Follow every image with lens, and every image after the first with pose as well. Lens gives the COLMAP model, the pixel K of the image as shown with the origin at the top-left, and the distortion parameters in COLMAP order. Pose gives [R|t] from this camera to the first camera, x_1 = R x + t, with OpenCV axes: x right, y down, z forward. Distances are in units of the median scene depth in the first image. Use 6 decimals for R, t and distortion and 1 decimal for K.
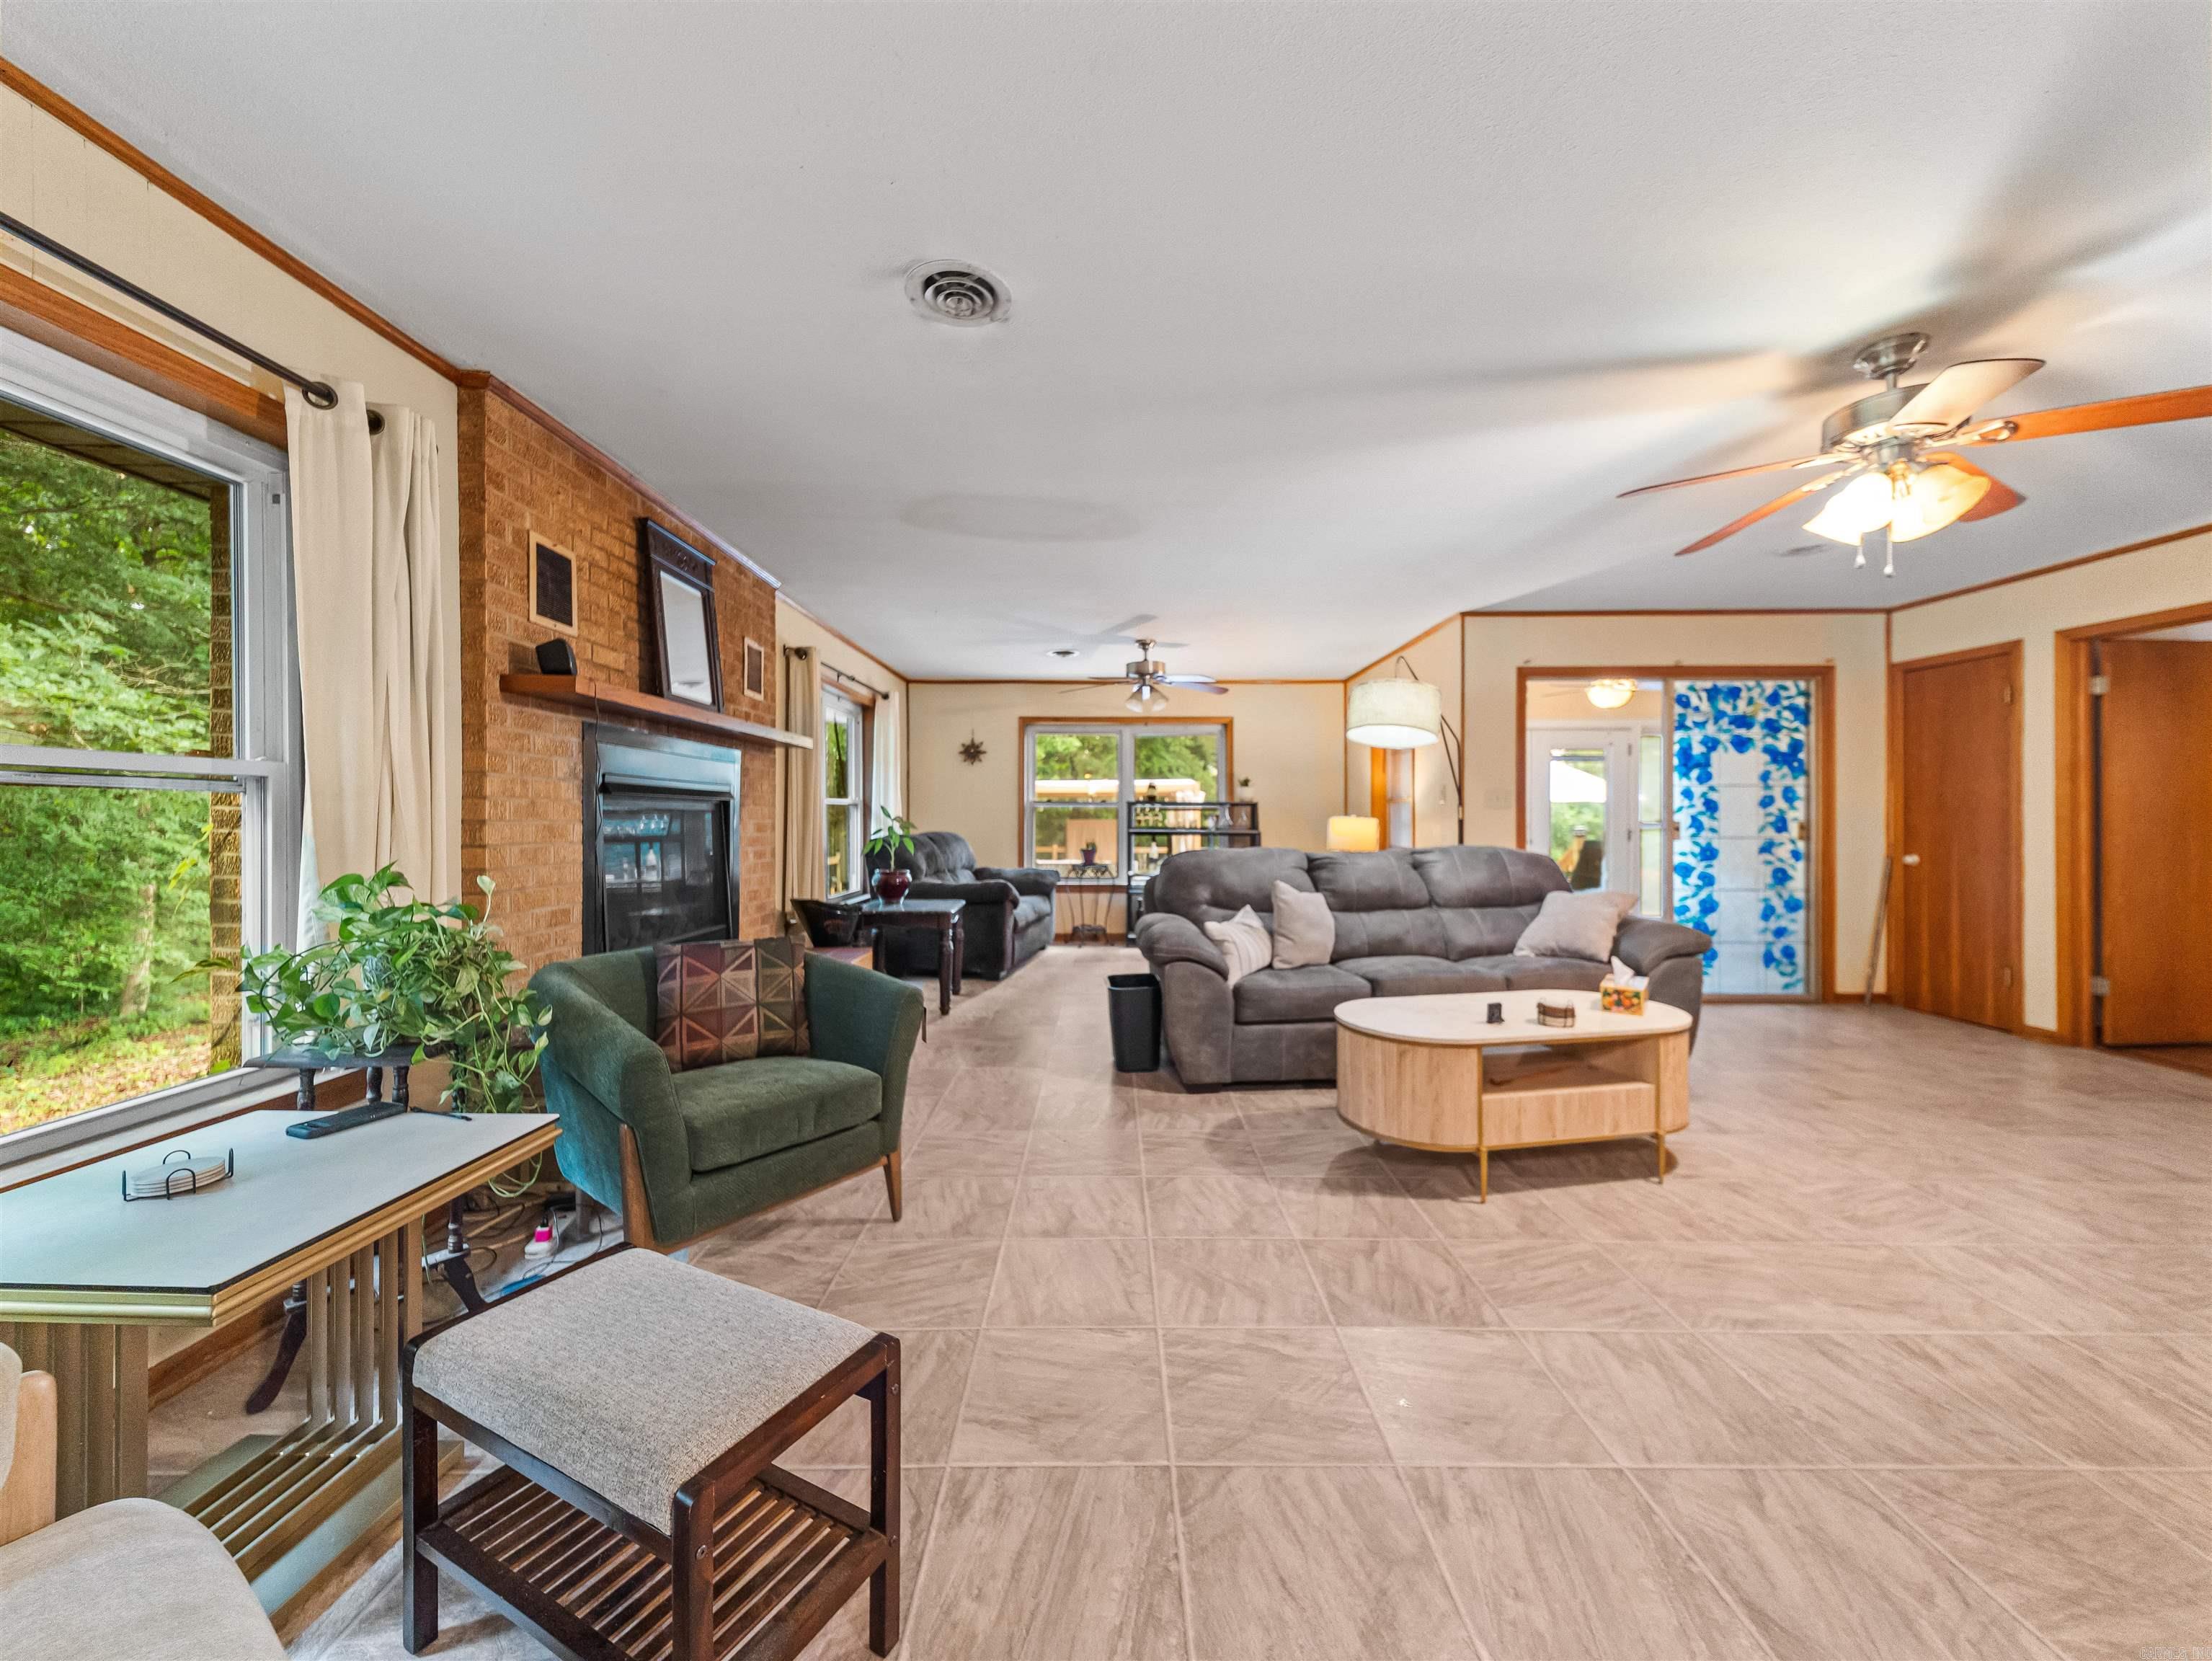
lens RADIAL K [[852.1, 0, 1110.0], [0, 852.1, 822.2], [0, 0, 1]] dist [0.032738, -0.012116]
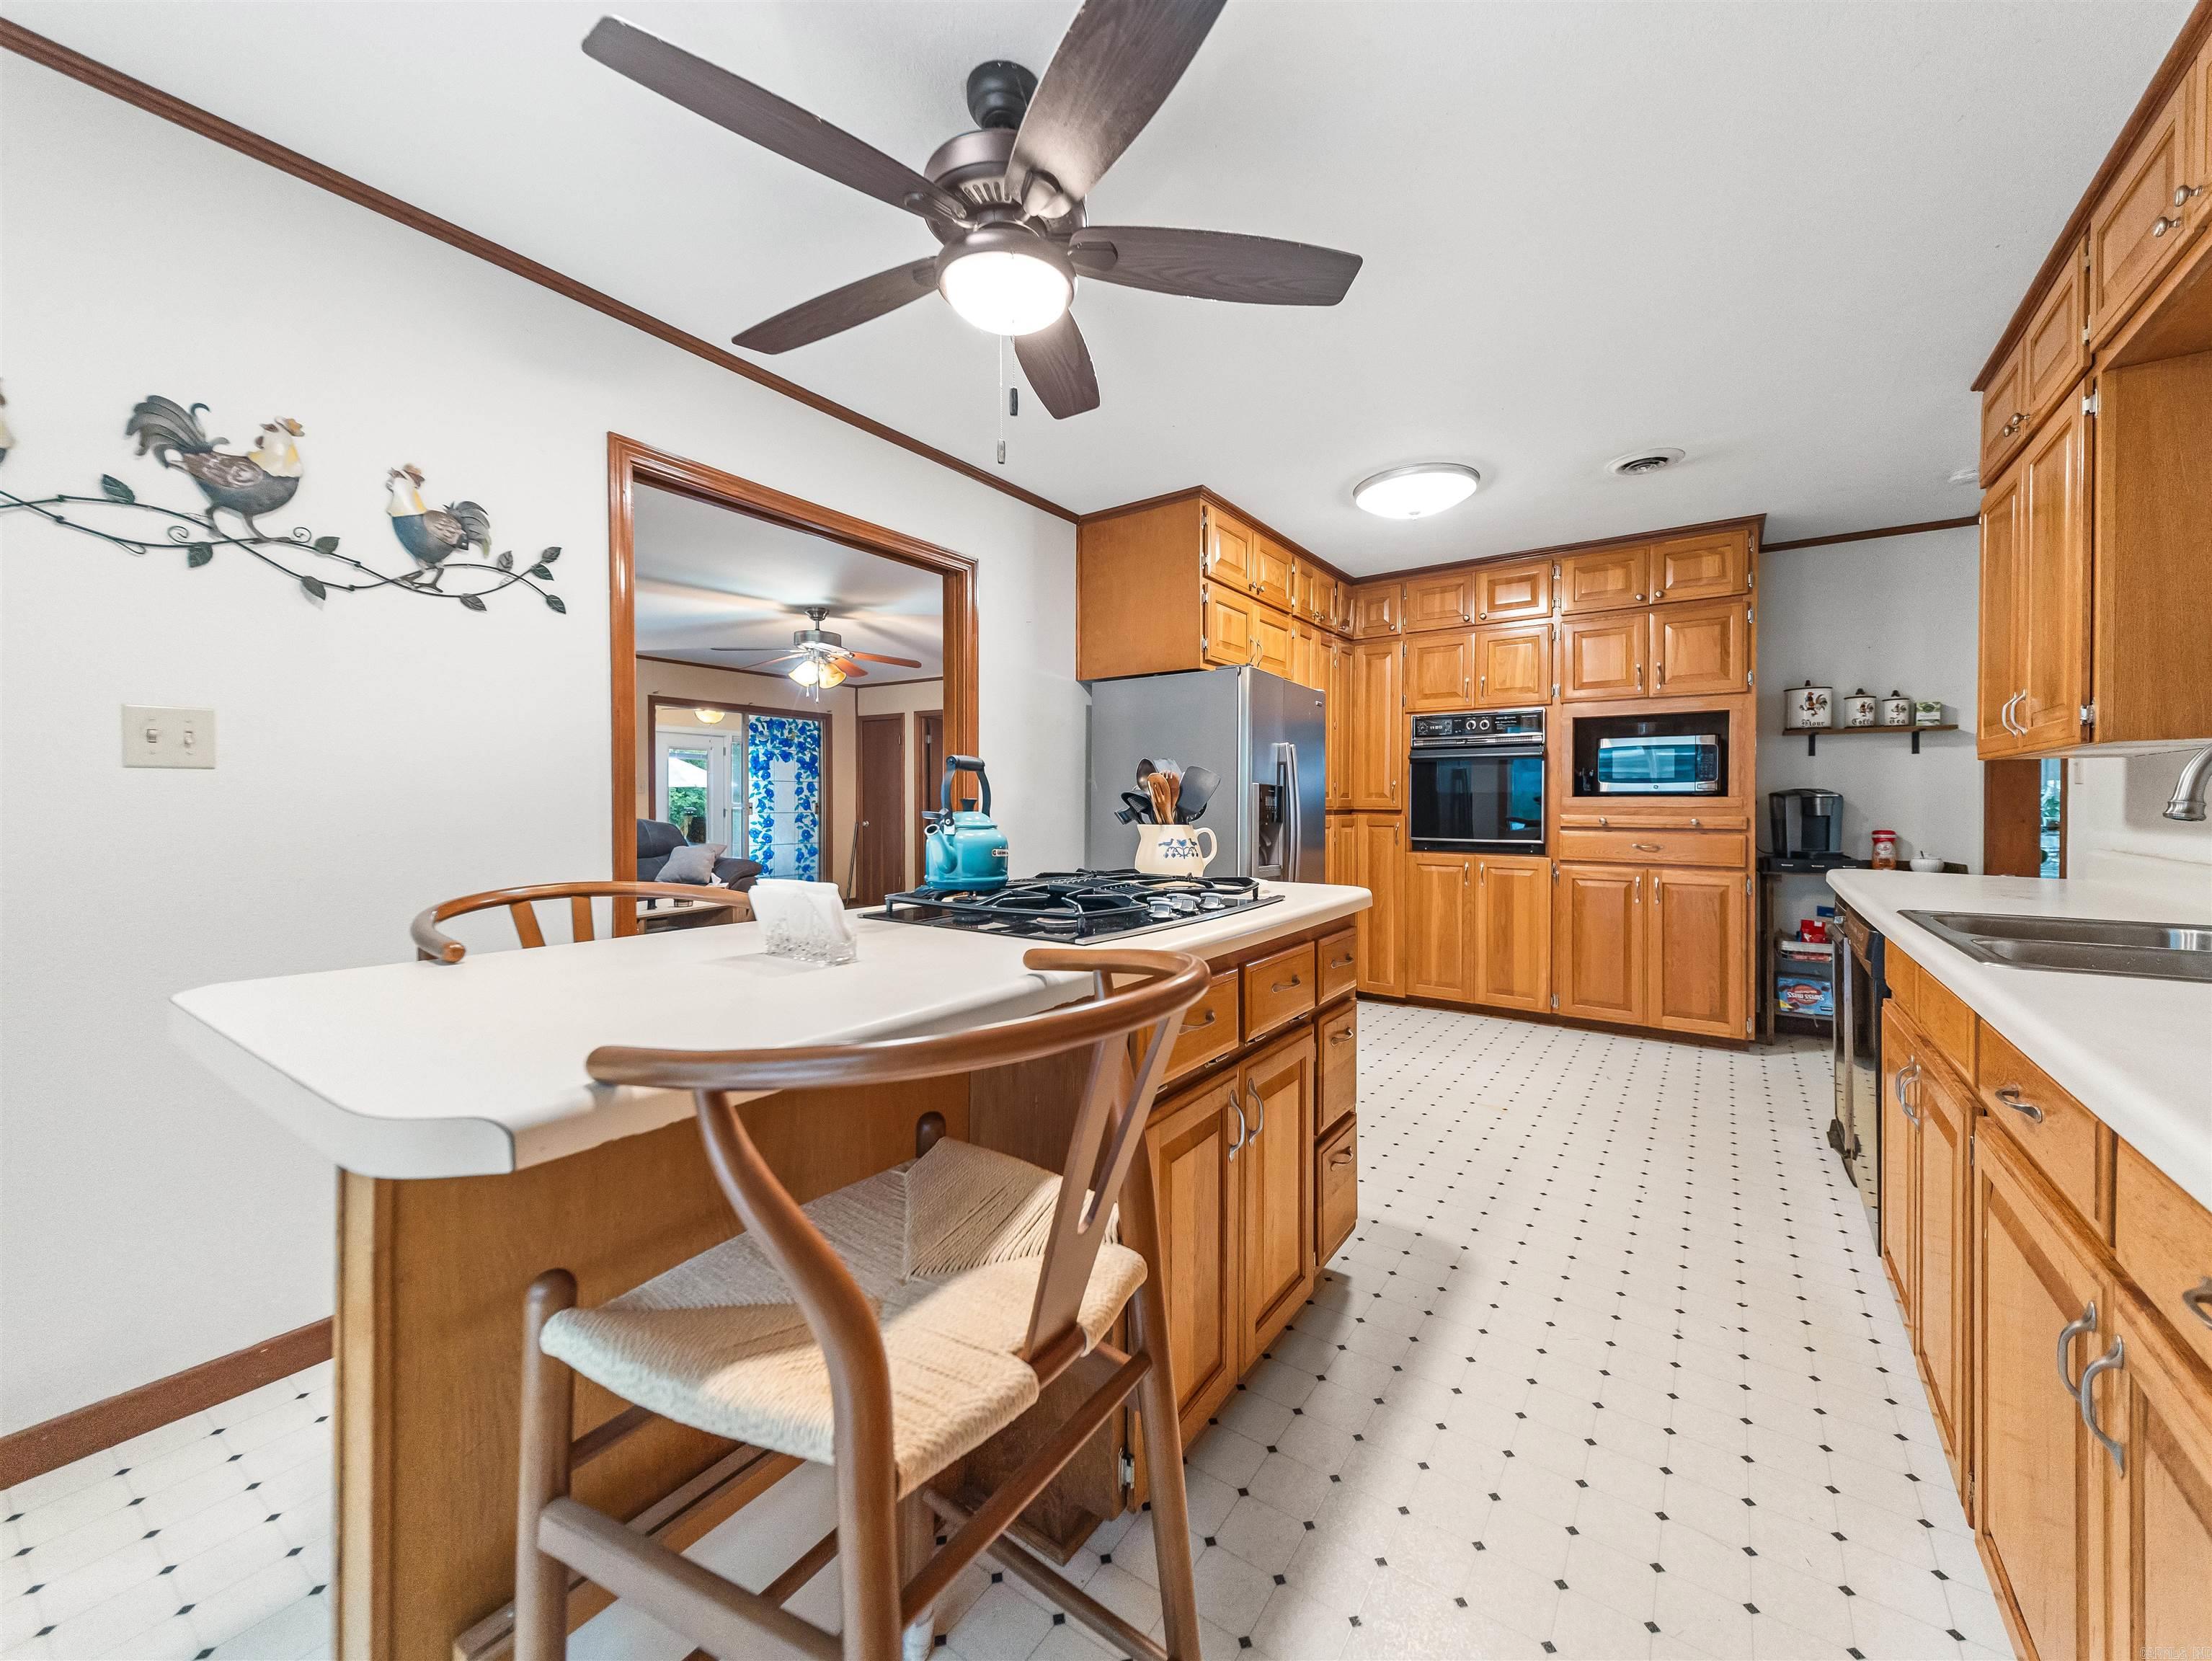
lens RADIAL K [[861.0, 0, 1110.4], [0, 861.0, 804.6], [0, 0, 1]] dist [0.035978, -0.013373]
pose [[0.577213, -0.002002, 0.816591, -0.311503], [0.001601, 0.999998, 0.001320, 0.001253], [-0.816592, 0.000545, 0.577215, -0.547916]]
